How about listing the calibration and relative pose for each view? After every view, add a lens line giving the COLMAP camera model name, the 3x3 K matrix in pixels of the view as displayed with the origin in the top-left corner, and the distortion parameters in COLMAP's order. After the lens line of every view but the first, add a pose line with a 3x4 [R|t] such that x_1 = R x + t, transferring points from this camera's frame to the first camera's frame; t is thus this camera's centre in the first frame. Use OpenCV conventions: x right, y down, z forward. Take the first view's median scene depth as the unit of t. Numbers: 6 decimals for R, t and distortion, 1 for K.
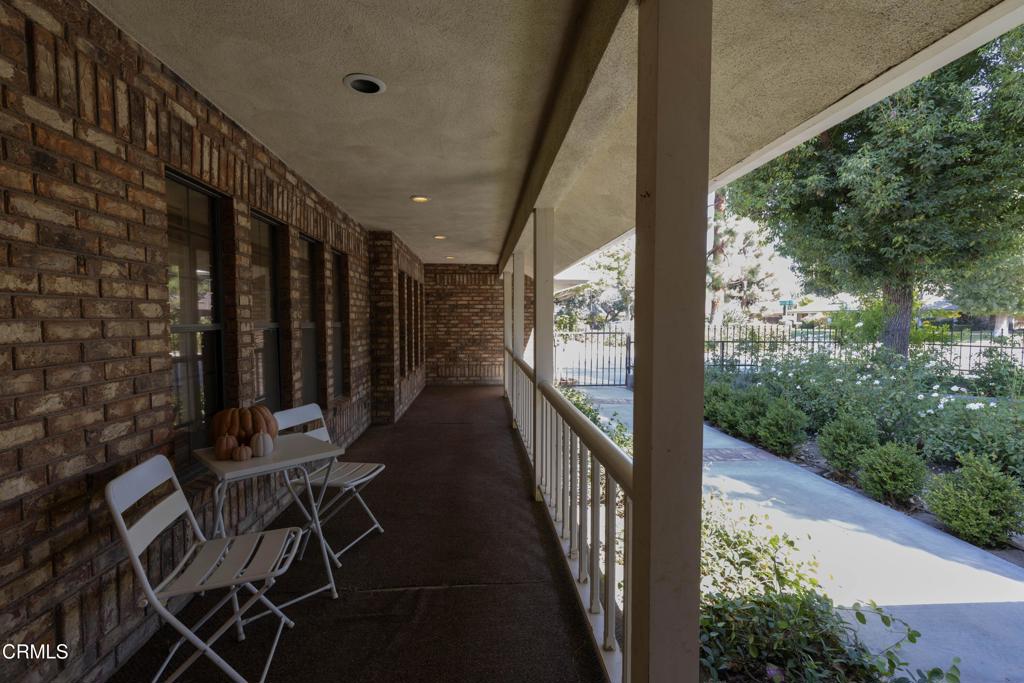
lens RADIAL K [[465.2, 0, 511.6], [0, 465.2, 341.5], [0, 0, 1]] dist [-0.001003, -0.000468]
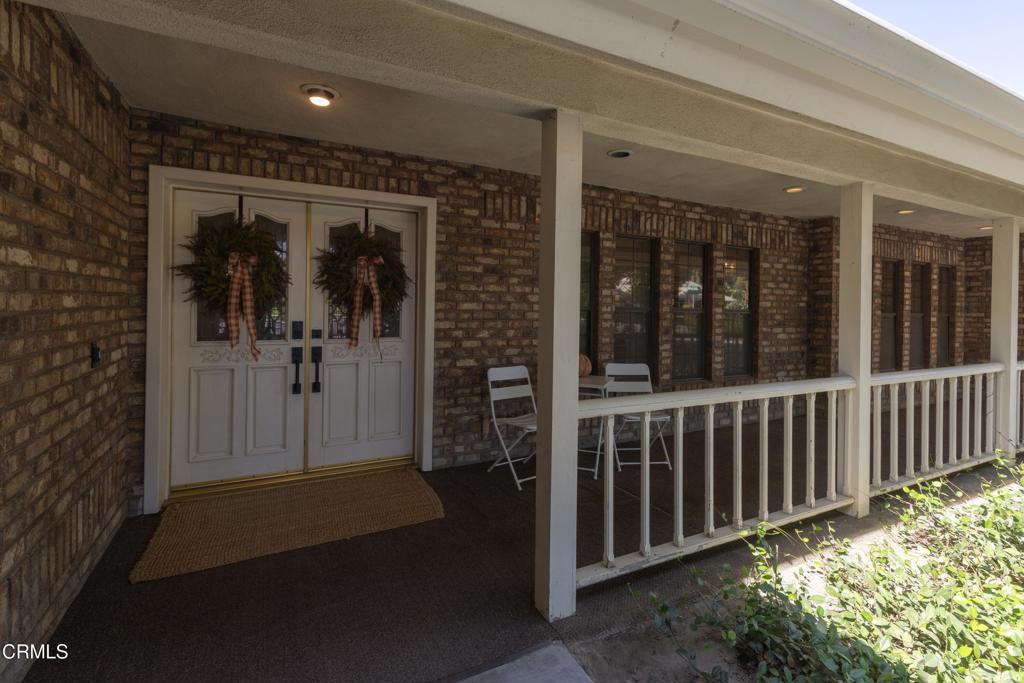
lens RADIAL K [[465.2, 0, 506.2], [0, 465.2, 304.1], [0, 0, 1]] dist [-0.001003, -0.000468]
pose [[0.384843, 0.004465, -0.922971, 1.240859], [-0.061114, 0.997917, -0.020655, 0.011133], [0.920956, 0.064356, 0.384314, 0.093233]]
